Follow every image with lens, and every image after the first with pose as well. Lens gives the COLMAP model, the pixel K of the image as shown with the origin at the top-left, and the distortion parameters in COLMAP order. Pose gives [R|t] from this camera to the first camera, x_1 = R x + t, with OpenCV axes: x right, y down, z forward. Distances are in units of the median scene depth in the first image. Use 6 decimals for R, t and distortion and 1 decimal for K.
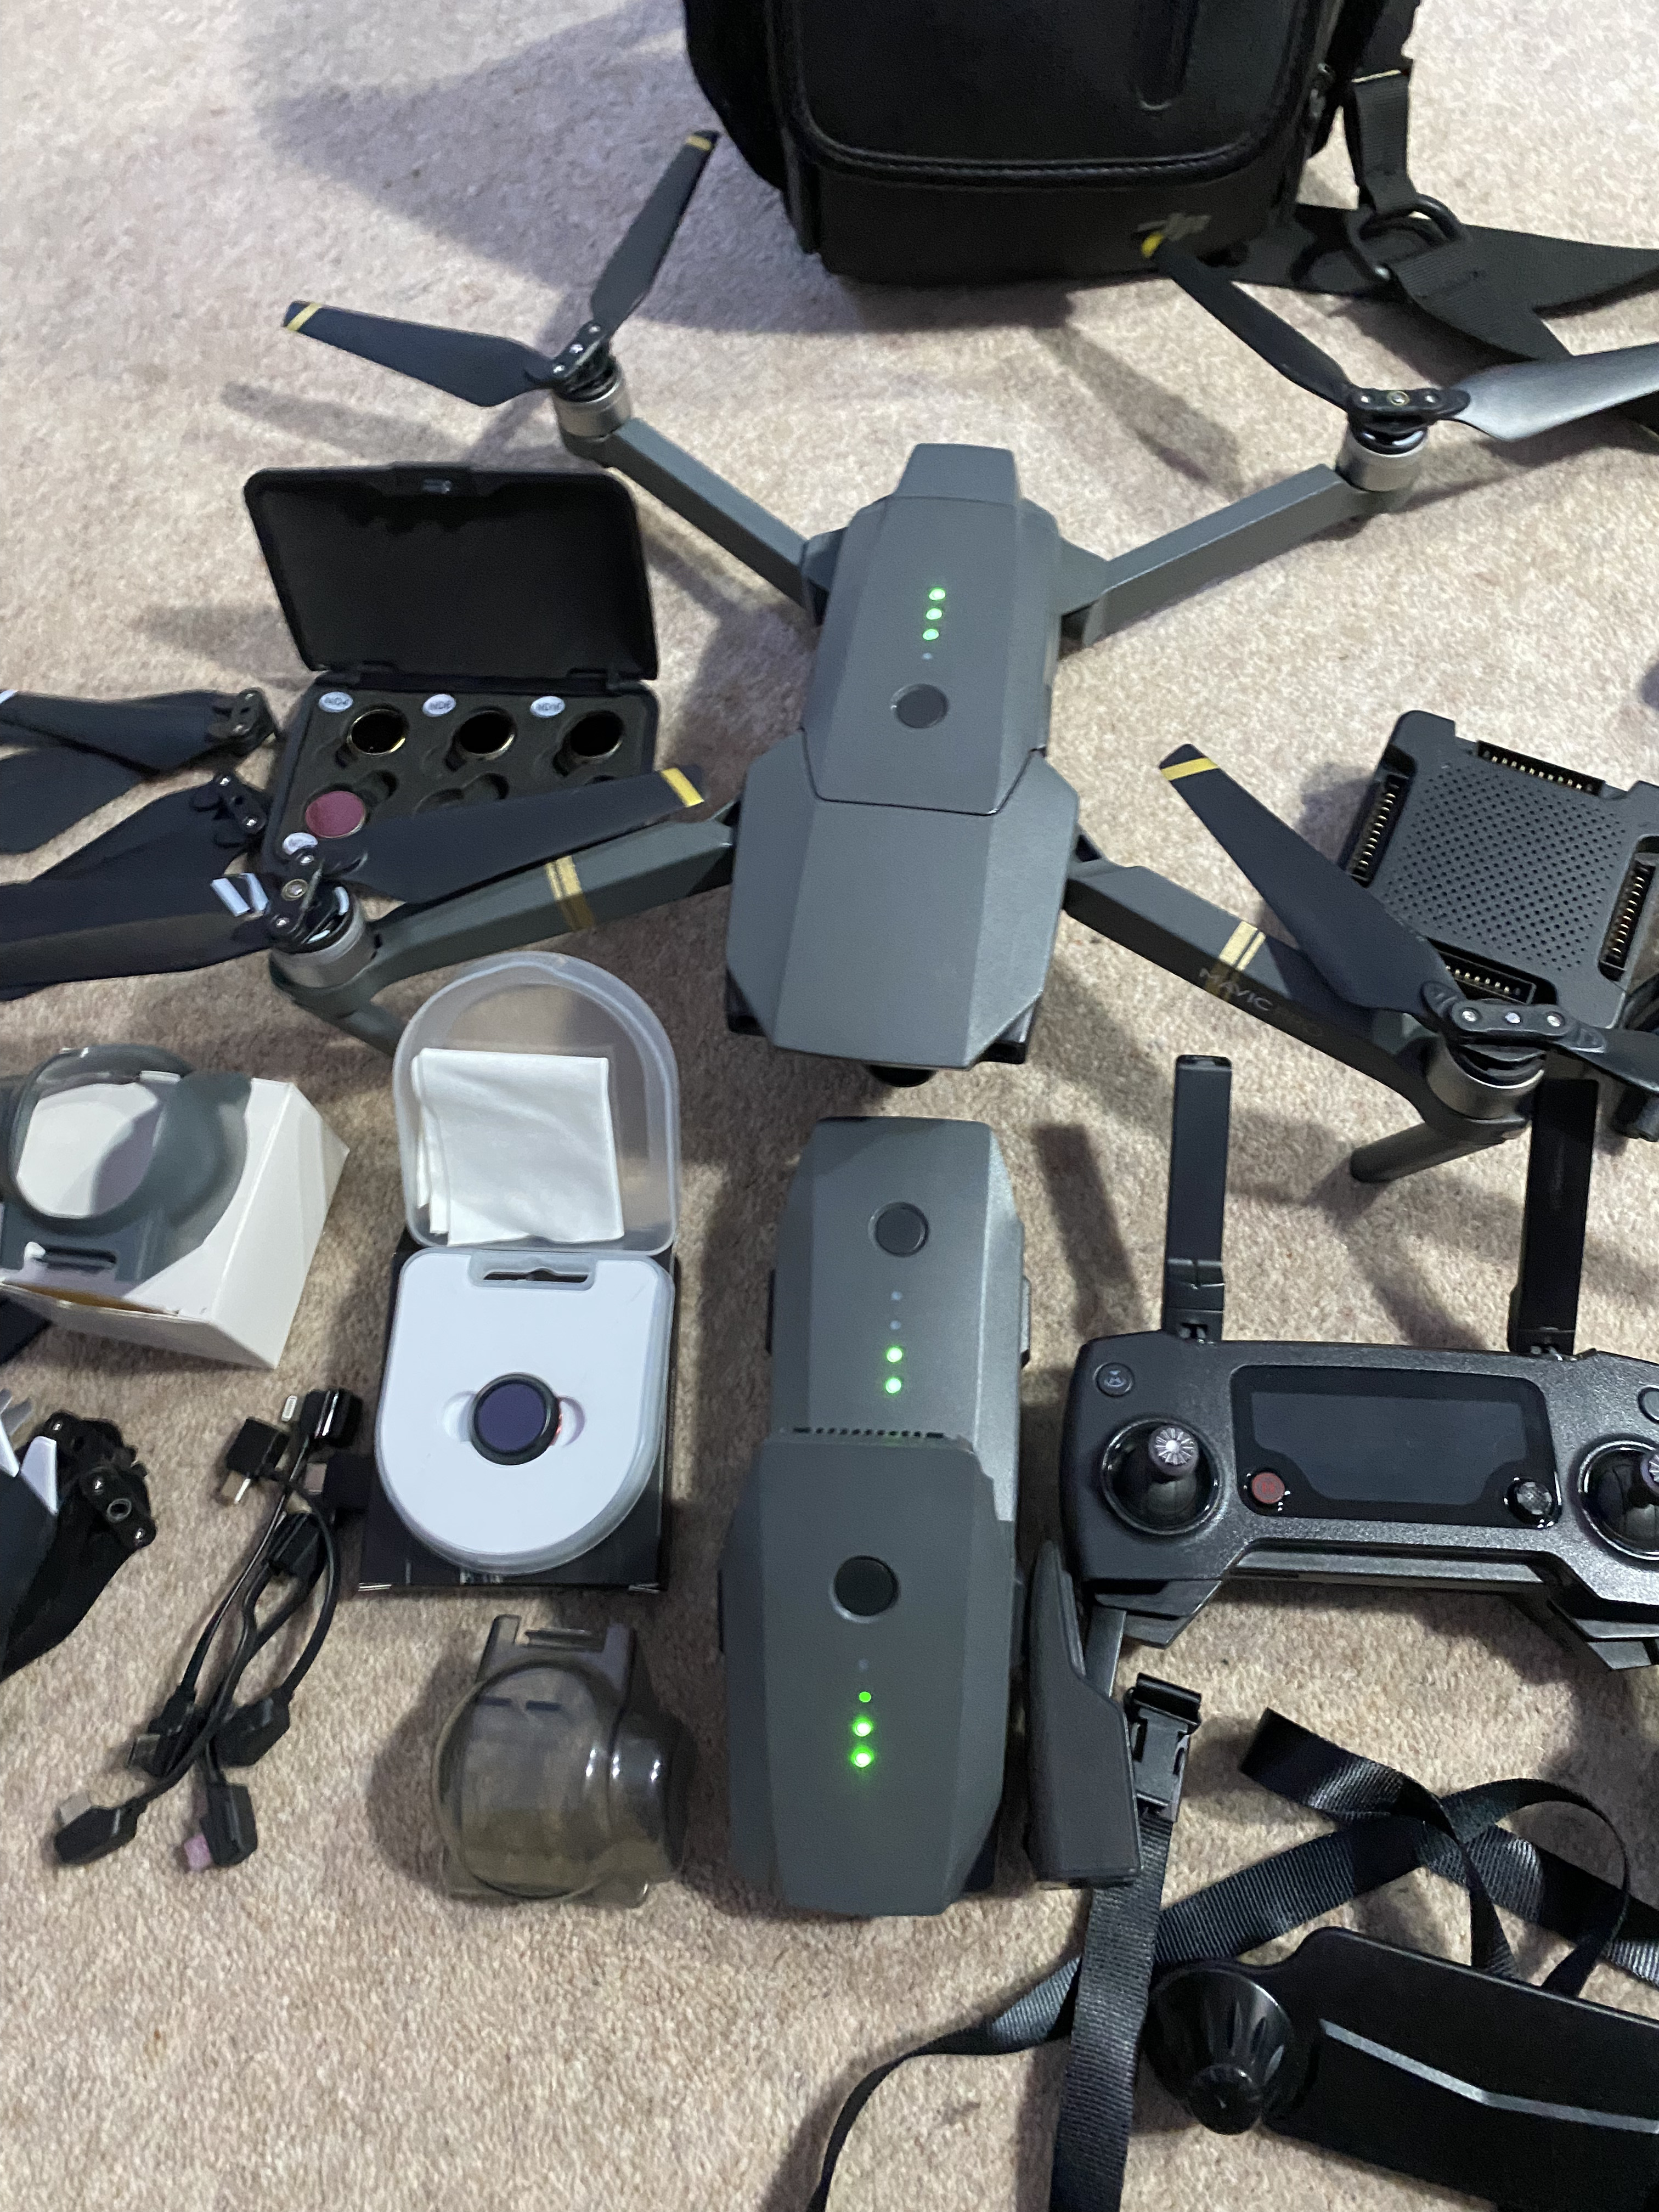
lens RADIAL K [[1644.6, 0, 836.5], [0, 1644.6, 1070.7], [0, 0, 1]] dist [0.006998, -0.002849]
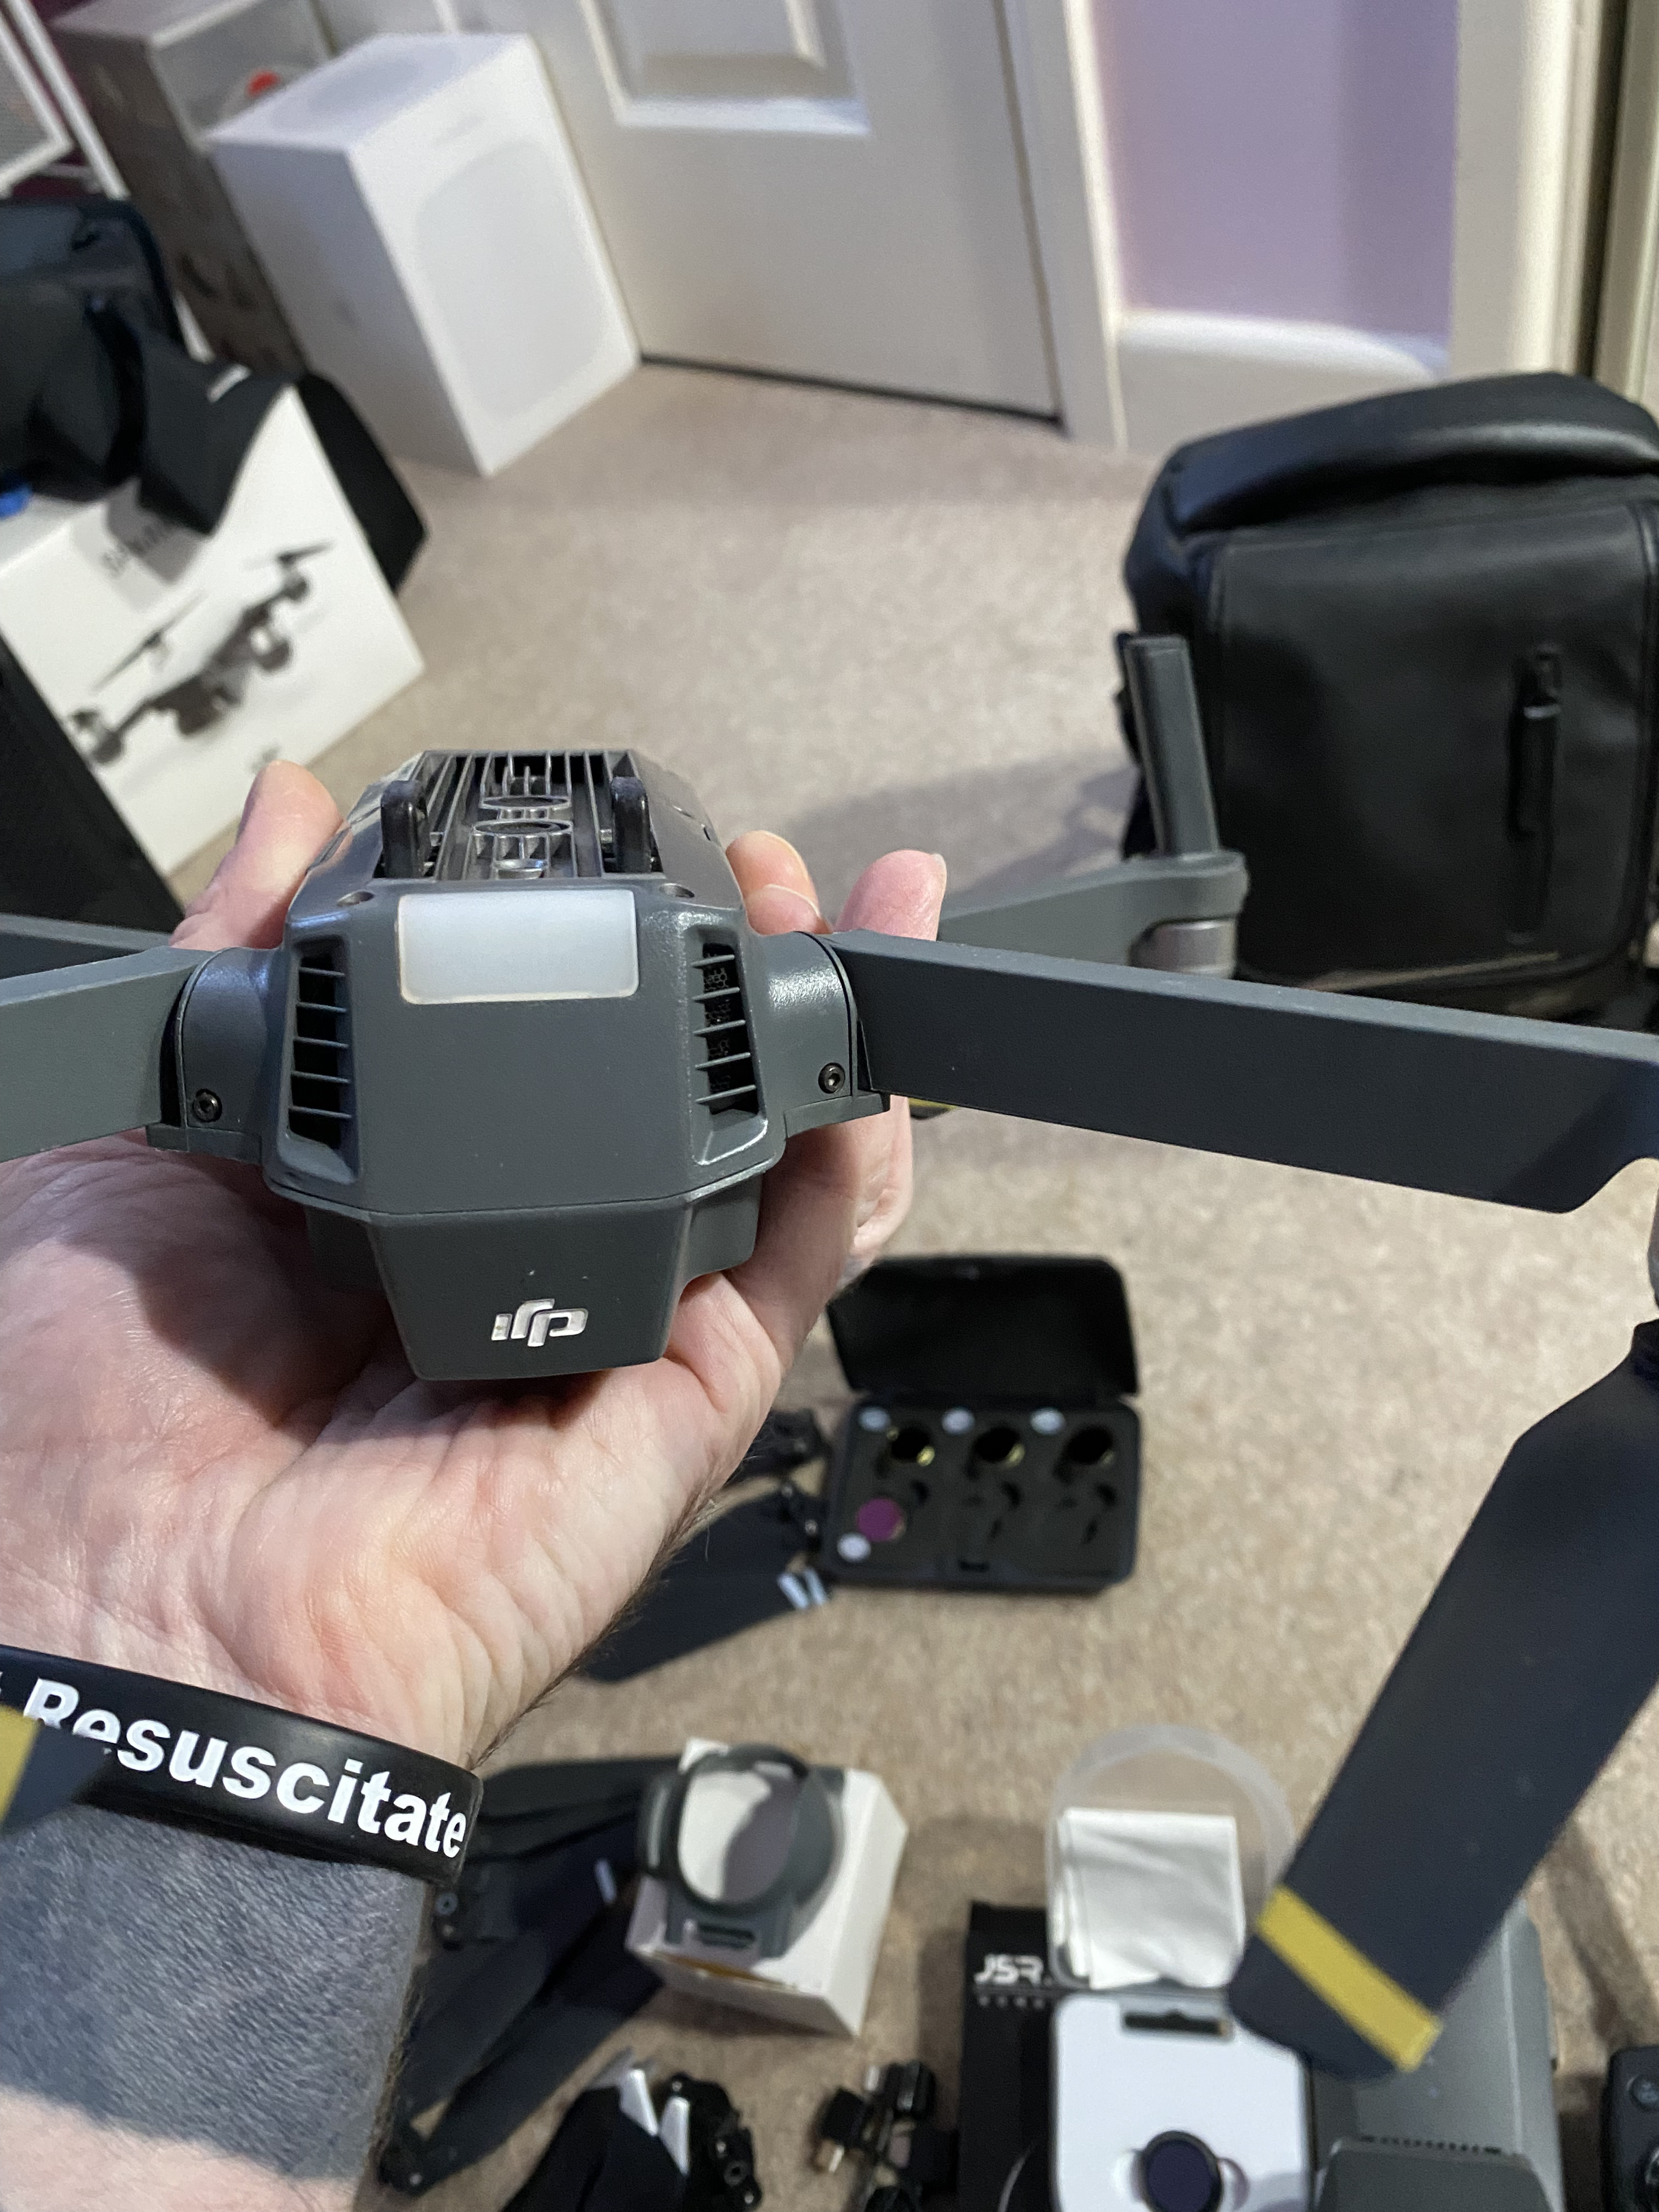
lens RADIAL K [[1671.8, 0, 831.8], [0, 1671.8, 1068.0], [0, 0, 1]] dist [-0.006048, -0.005582]
pose [[0.980941, -0.059685, -0.184911, -0.108162], [-0.001799, 0.948823, -0.315804, -0.097809], [0.194297, 0.310118, 0.930632, -0.307007]]
